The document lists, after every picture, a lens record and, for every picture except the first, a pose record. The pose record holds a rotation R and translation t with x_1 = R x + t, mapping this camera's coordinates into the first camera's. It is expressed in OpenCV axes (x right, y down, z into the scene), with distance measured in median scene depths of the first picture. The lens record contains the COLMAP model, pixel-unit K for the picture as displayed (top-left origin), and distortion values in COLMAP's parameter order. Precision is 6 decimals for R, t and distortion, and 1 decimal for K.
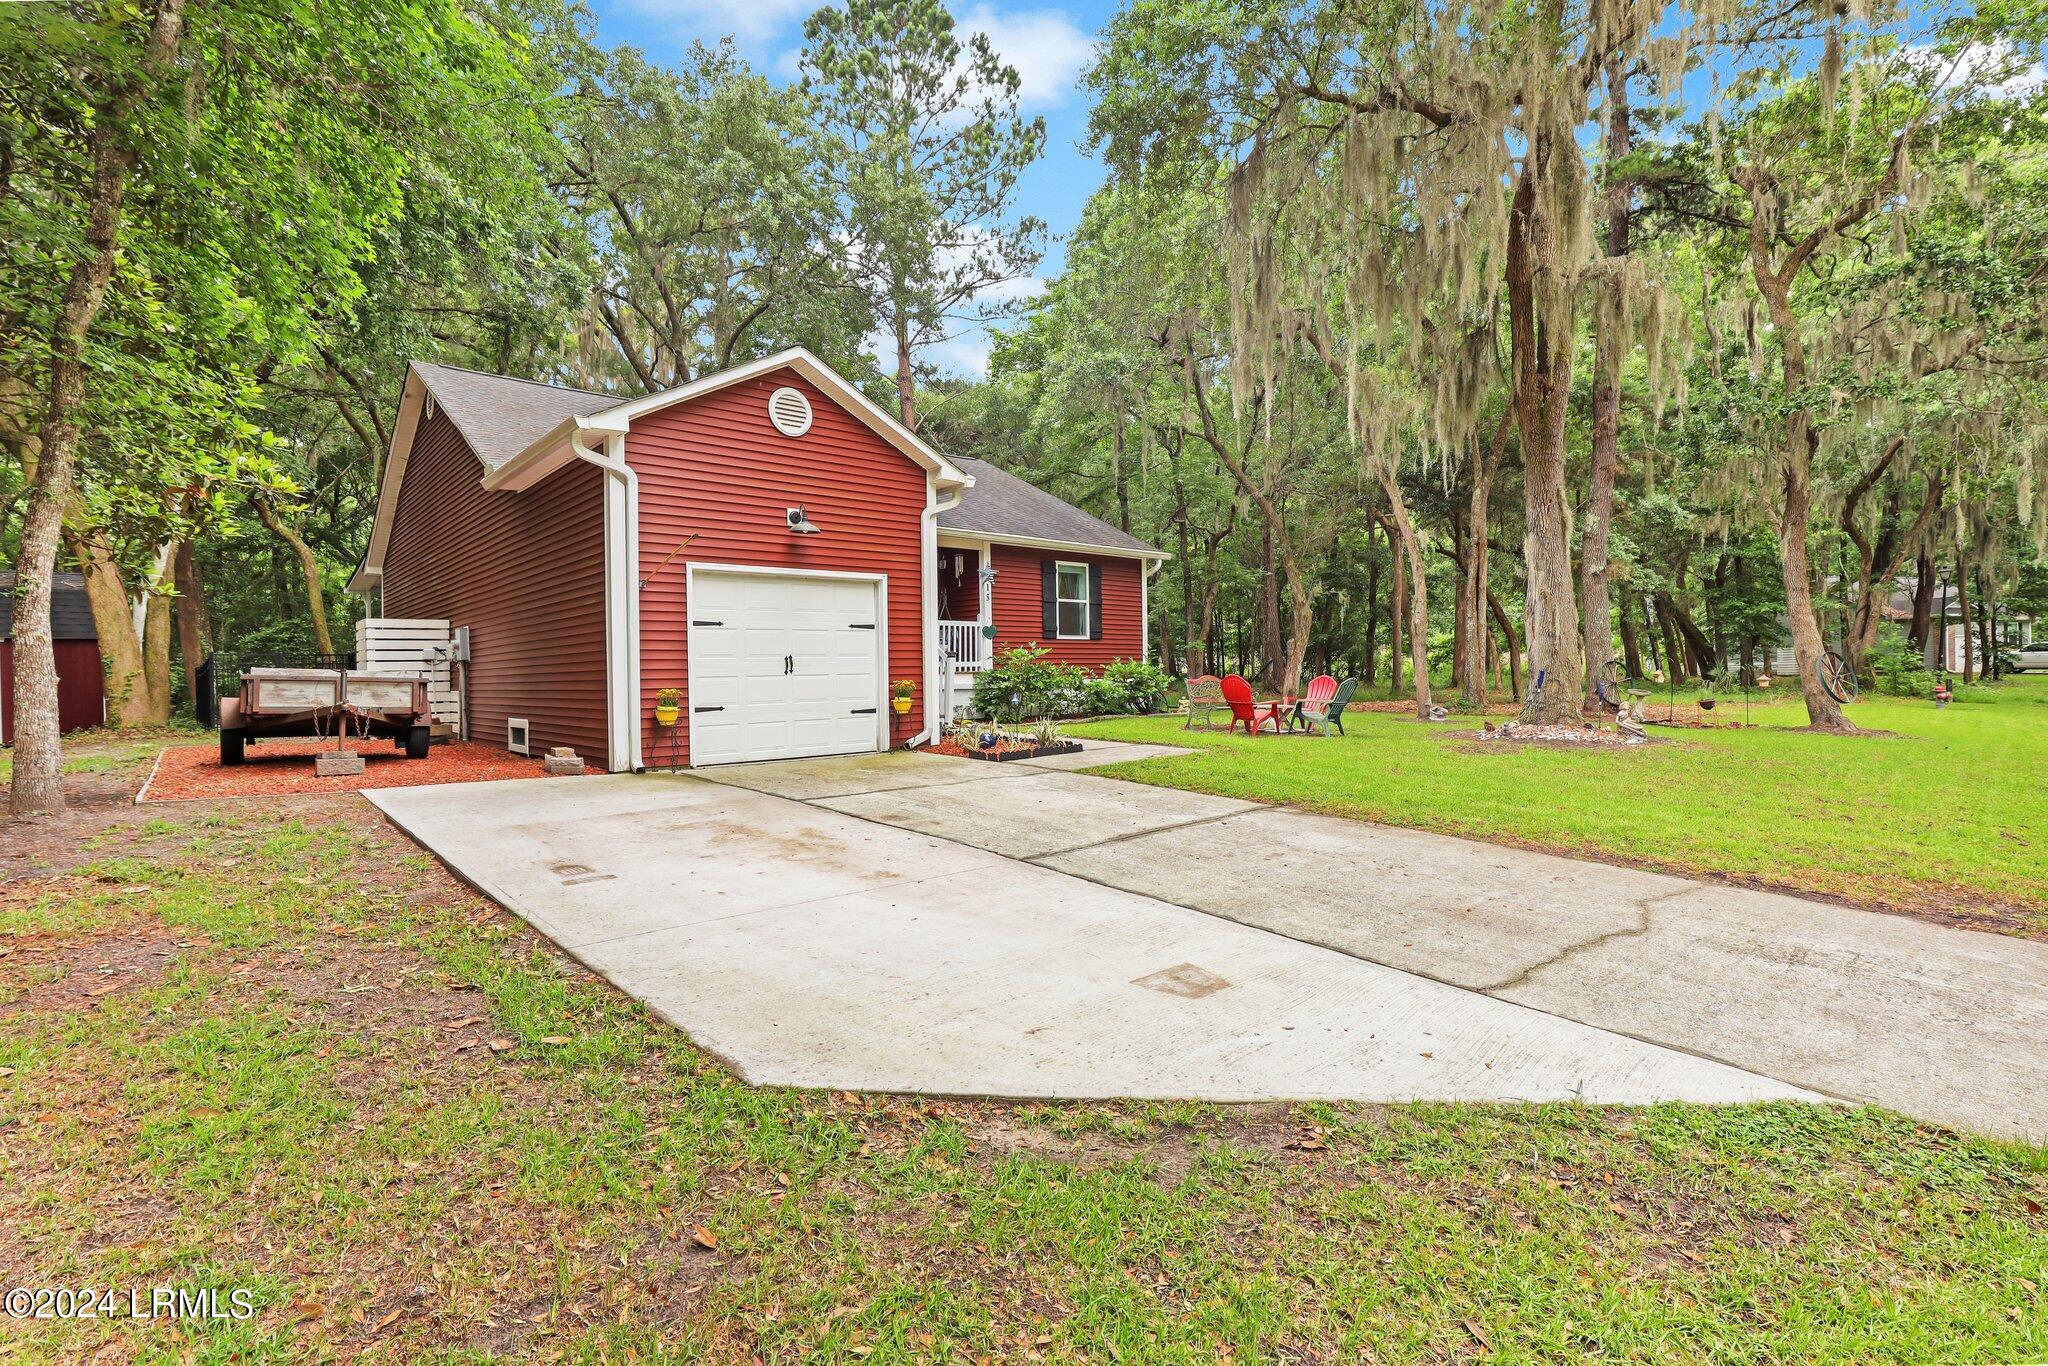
lens RADIAL K [[942.6, 0, 1031.7], [0, 942.6, 684.3], [0, 0, 1]] dist [-0.033349, 0.004121]
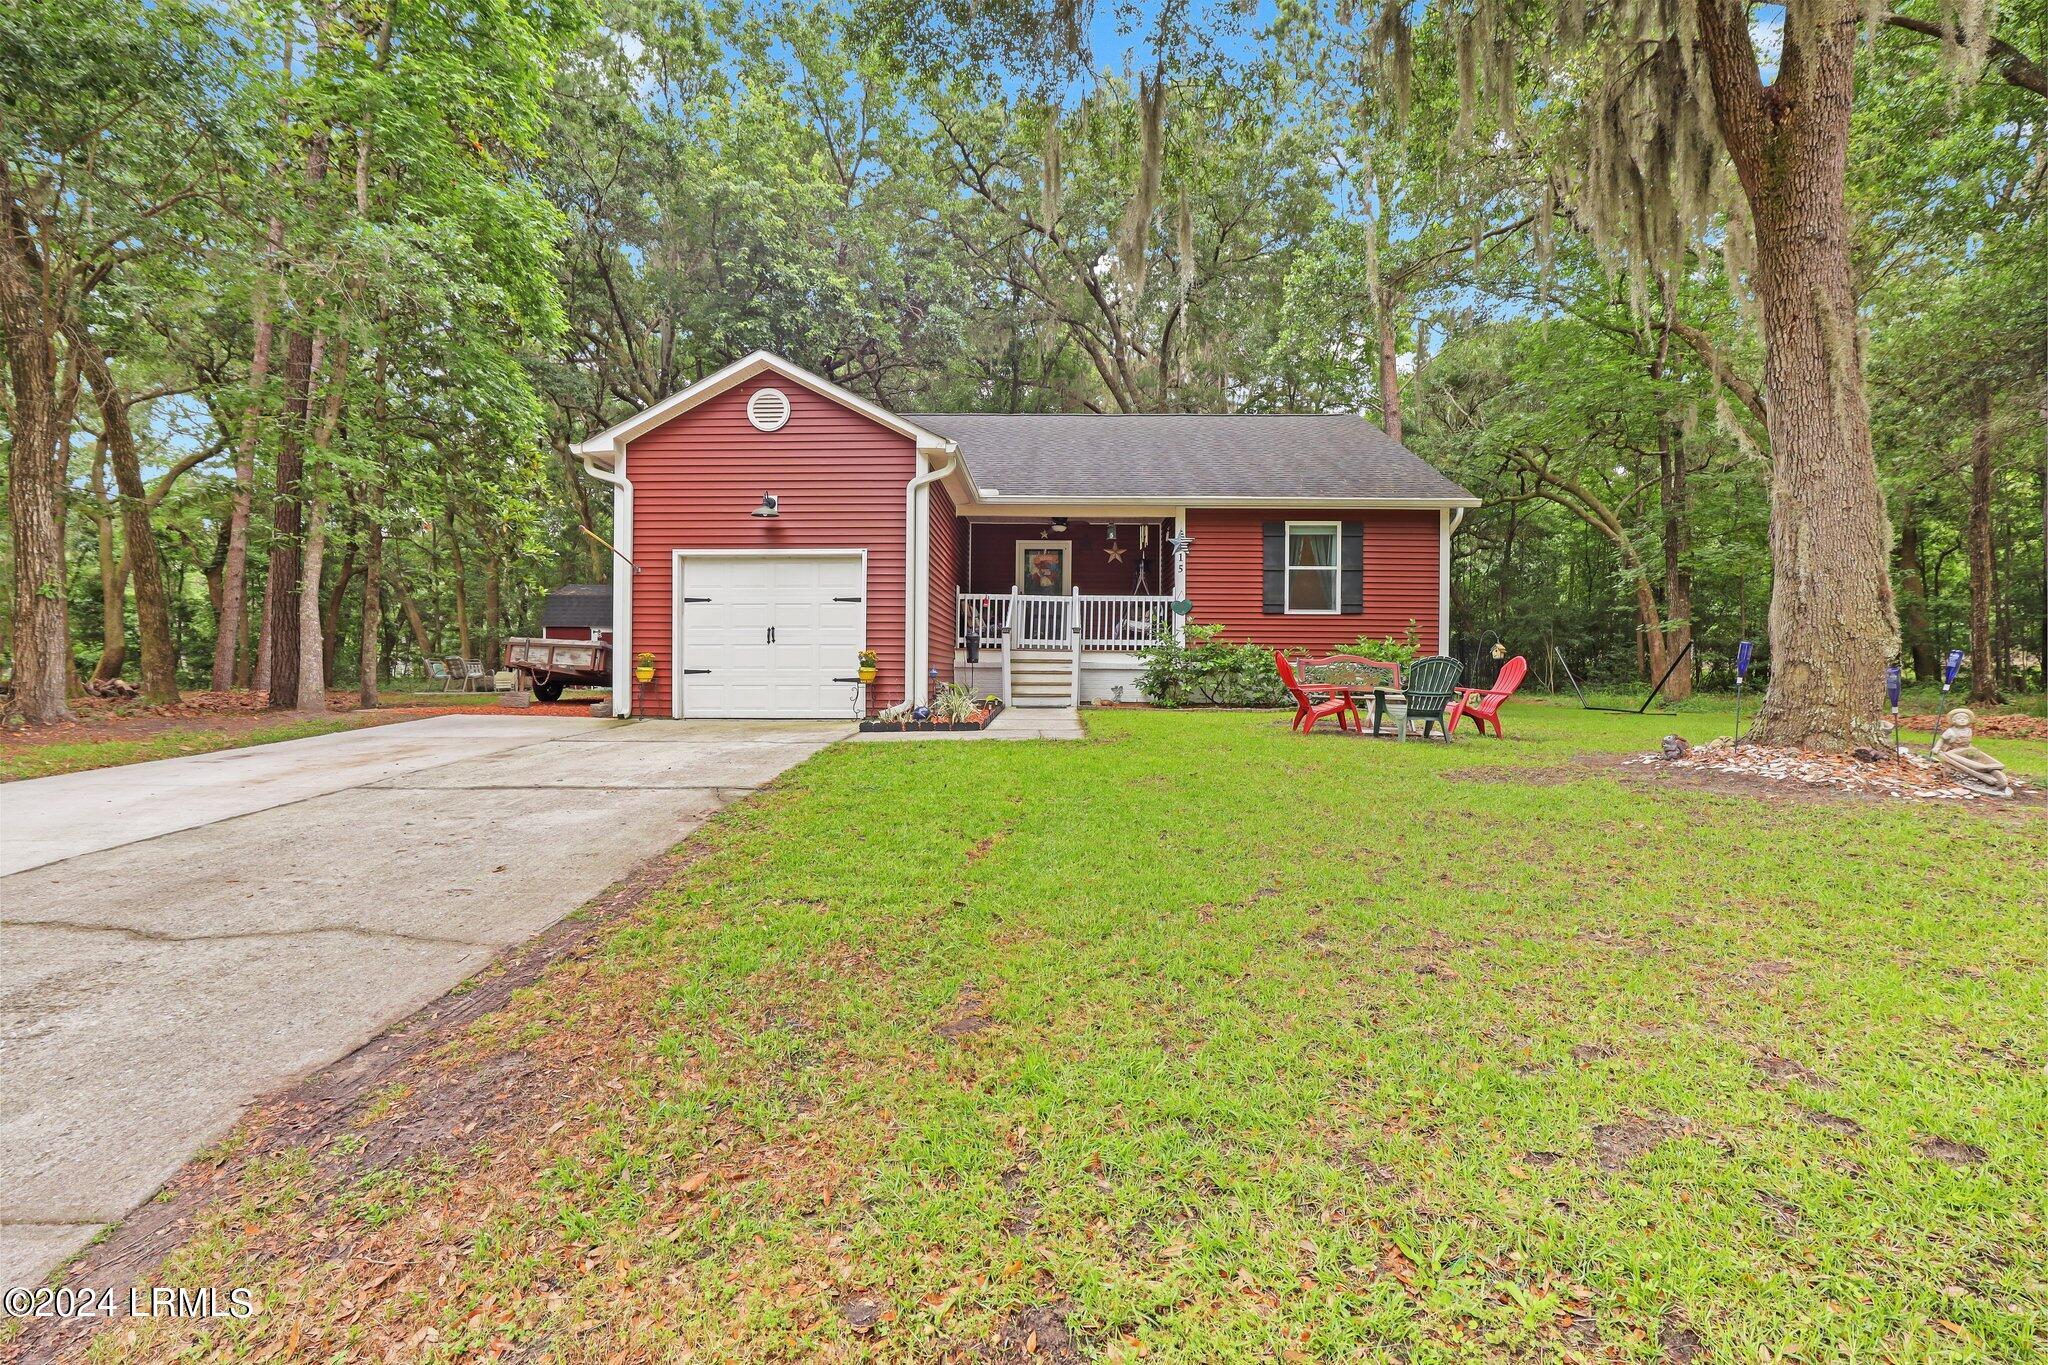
lens RADIAL K [[942.6, 0, 1034.3], [0, 942.6, 681.5], [0, 0, 1]] dist [-0.033349, 0.004121]
pose [[0.725387, 0.025613, -0.687864, 0.553800], [-0.026124, 0.999612, 0.009673, 0.011387], [0.687845, 0.010953, 0.725775, 0.300780]]
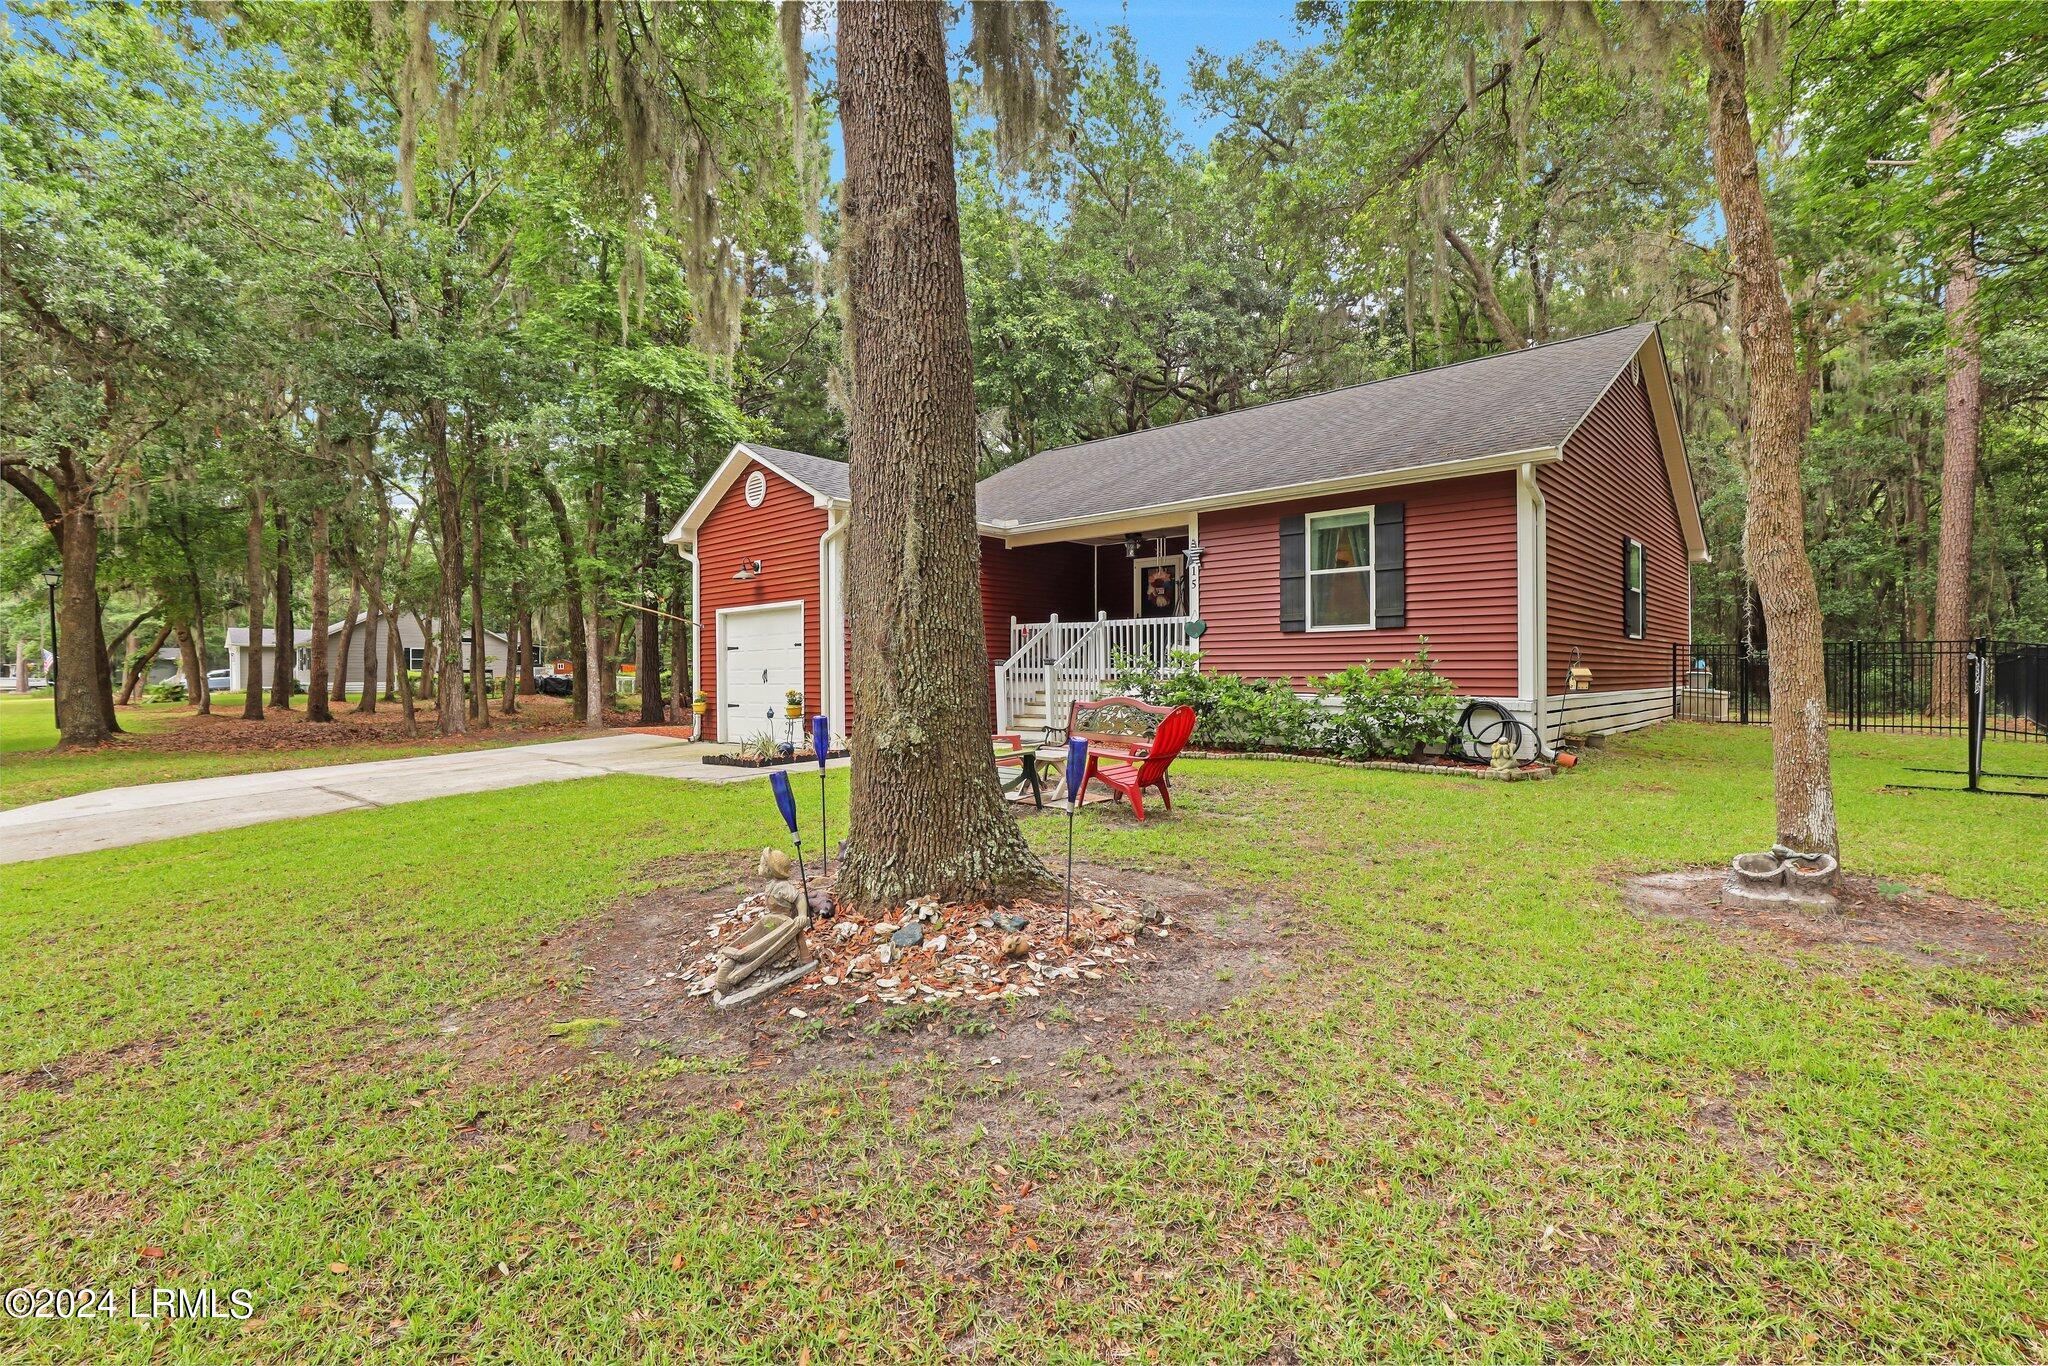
lens RADIAL K [[942.6, 0, 1026.3], [0, 942.6, 678.2], [0, 0, 1]] dist [-0.033349, 0.004121]
pose [[0.081697, 0.019437, -0.996468, 0.831574], [-0.008357, 0.999788, 0.018817, -0.034405], [0.996622, 0.006790, 0.081842, 0.942526]]
